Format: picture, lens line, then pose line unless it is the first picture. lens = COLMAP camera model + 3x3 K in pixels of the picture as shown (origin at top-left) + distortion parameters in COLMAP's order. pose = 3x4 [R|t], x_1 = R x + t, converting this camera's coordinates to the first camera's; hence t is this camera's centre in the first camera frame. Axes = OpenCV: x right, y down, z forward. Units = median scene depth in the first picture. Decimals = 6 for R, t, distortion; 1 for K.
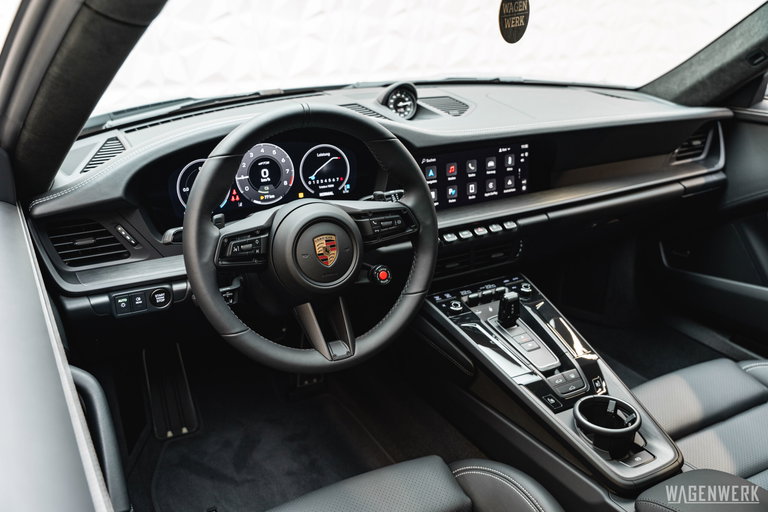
lens RADIAL K [[678.9, 0, 384.0], [0, 678.9, 256.0], [0, 0, 1]] dist [0.021381, 0.005079]
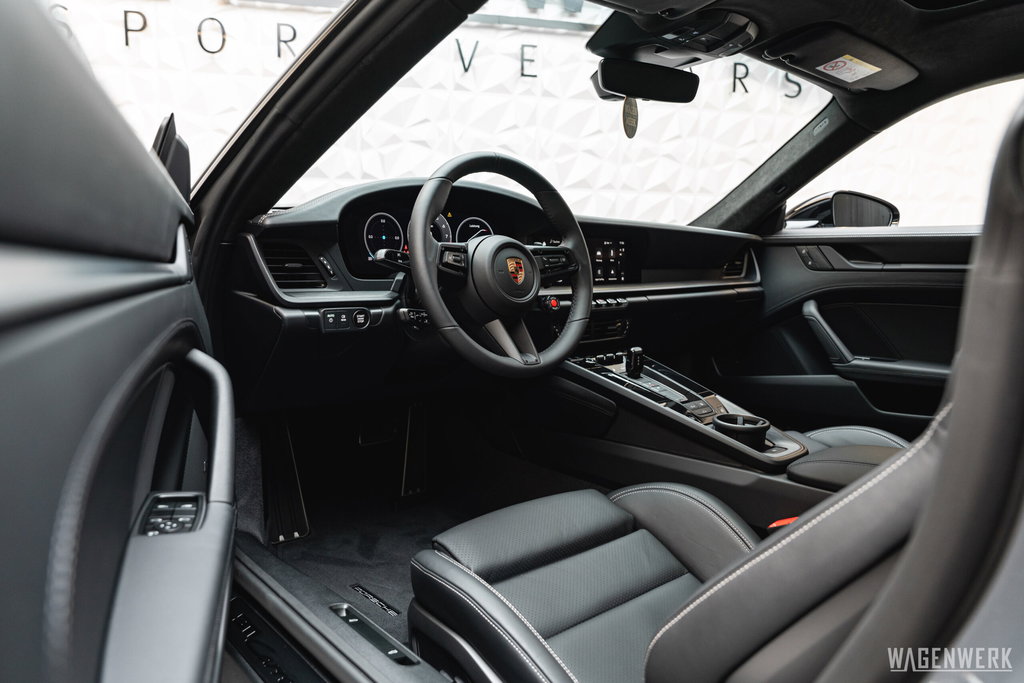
lens RADIAL K [[691.9, 0, 510.5], [0, 691.9, 326.1], [0, 0, 1]] dist [-0.002100, -0.000272]
pose [[0.976191, -0.001921, 0.216906, -0.273648], [0.054116, 0.970499, -0.234952, 0.282321], [-0.210056, 0.241096, 0.947496, -0.076105]]
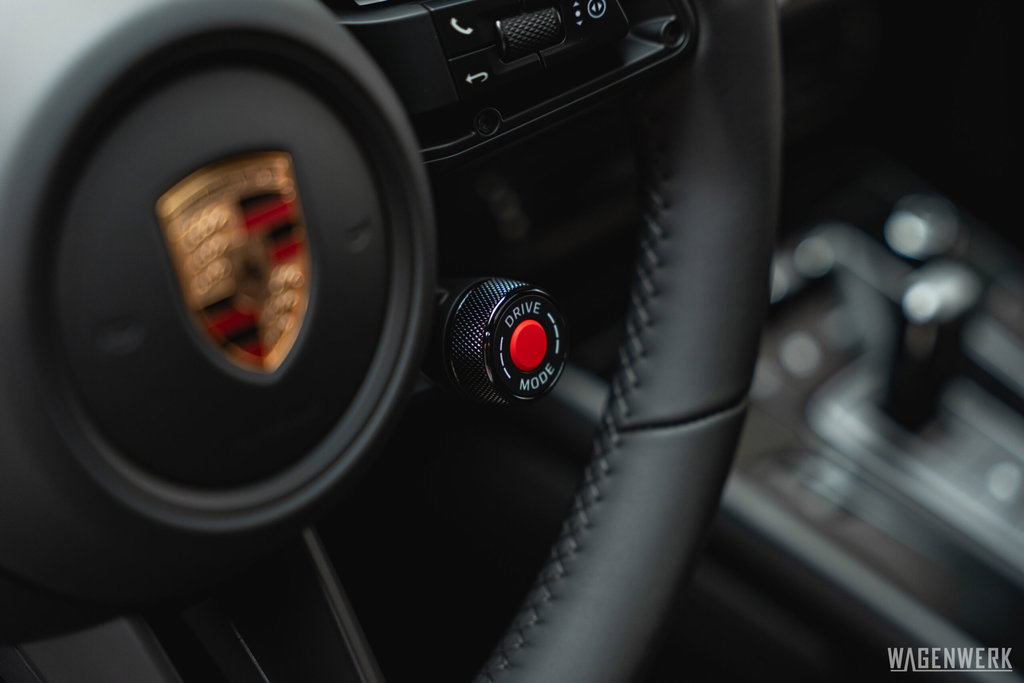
lens RADIAL K [[1972.8, 0, 512.0], [0, 1972.8, 341.5], [0, 0, 1]] dist [0.004226, -0.031359]
pose [[0.943236, -0.131346, 0.305049, -0.124408], [0.074806, 0.978895, 0.190179, -0.052335], [-0.323590, -0.156565, 0.933154, 0.463936]]
